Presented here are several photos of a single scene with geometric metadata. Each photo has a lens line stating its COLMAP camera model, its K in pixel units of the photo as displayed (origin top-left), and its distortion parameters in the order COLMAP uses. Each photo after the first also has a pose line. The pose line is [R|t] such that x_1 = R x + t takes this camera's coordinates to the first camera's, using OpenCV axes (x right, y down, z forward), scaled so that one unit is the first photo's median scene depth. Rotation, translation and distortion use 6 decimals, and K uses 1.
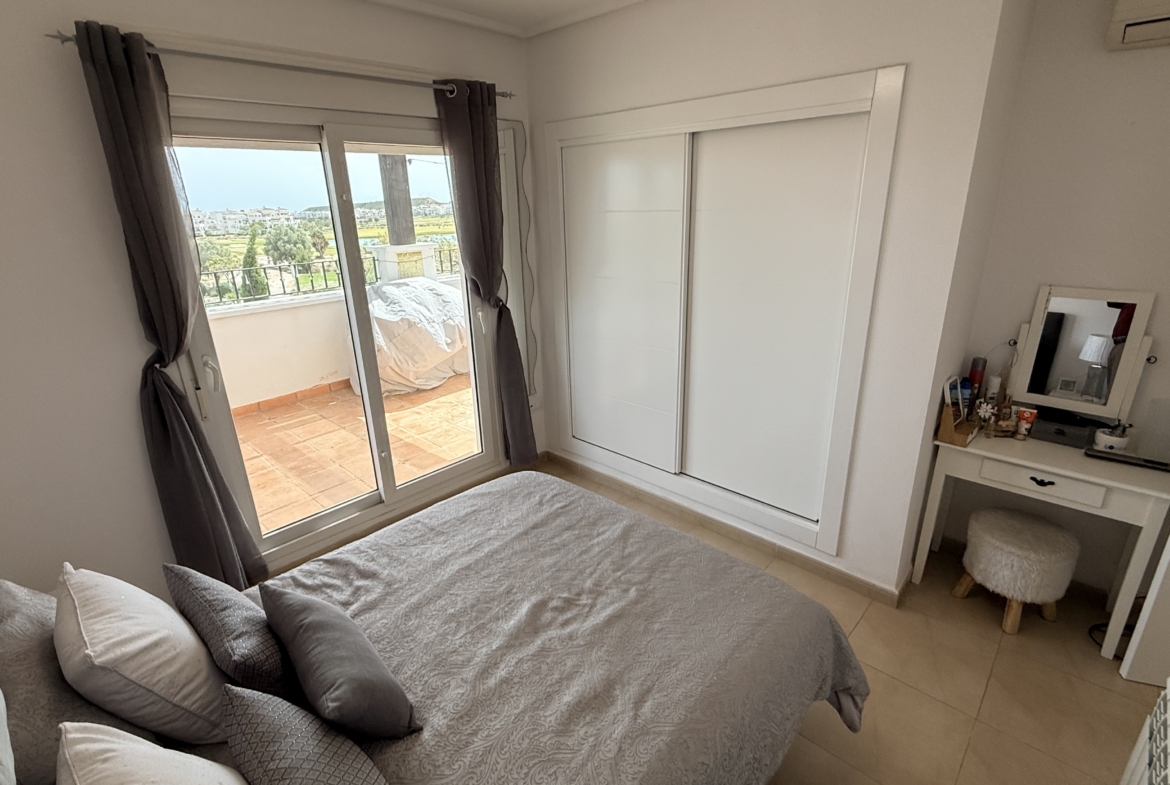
lens RADIAL K [[556.3, 0, 579.7], [0, 556.3, 393.9], [0, 0, 1]] dist [-0.002492, 0.000630]
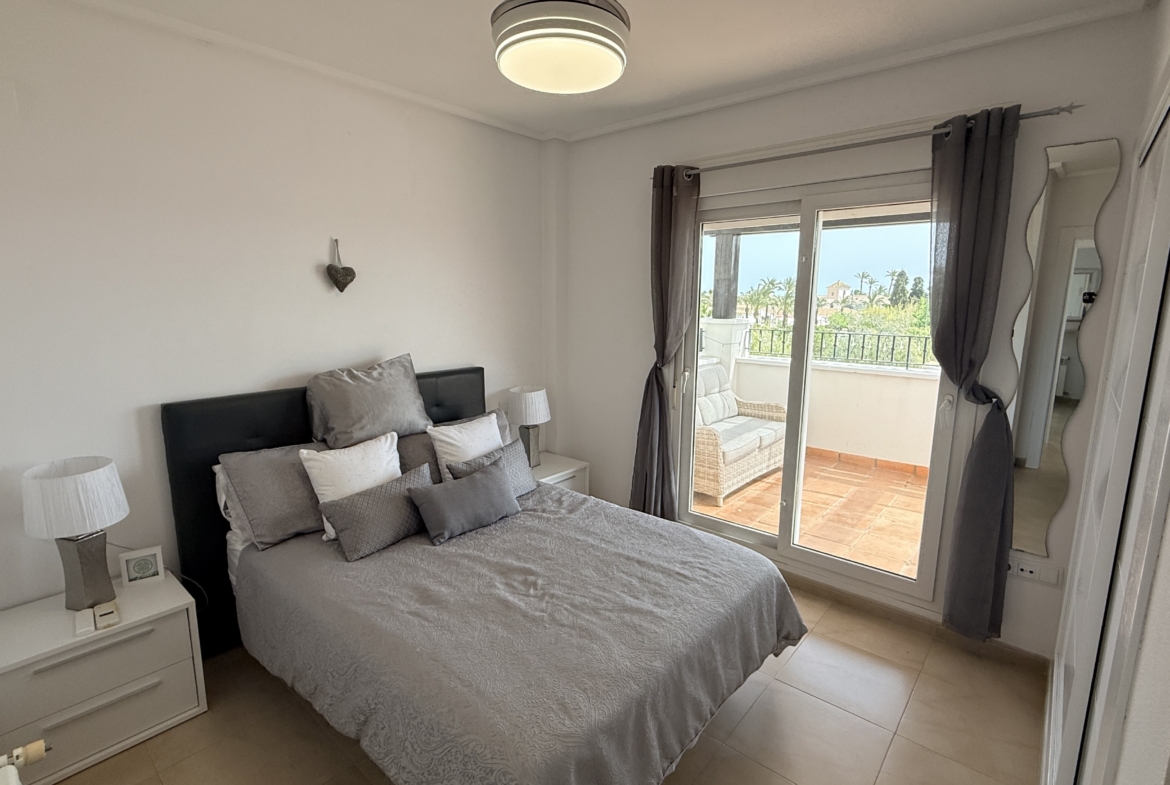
lens RADIAL K [[556.3, 0, 582.0], [0, 556.3, 390.8], [0, 0, 1]] dist [-0.002492, 0.000630]
pose [[0.039959, 0.194333, -0.980121, 0.776729], [-0.334444, 0.926928, 0.170151, -0.173339], [0.941568, 0.320996, 0.102033, 0.630376]]
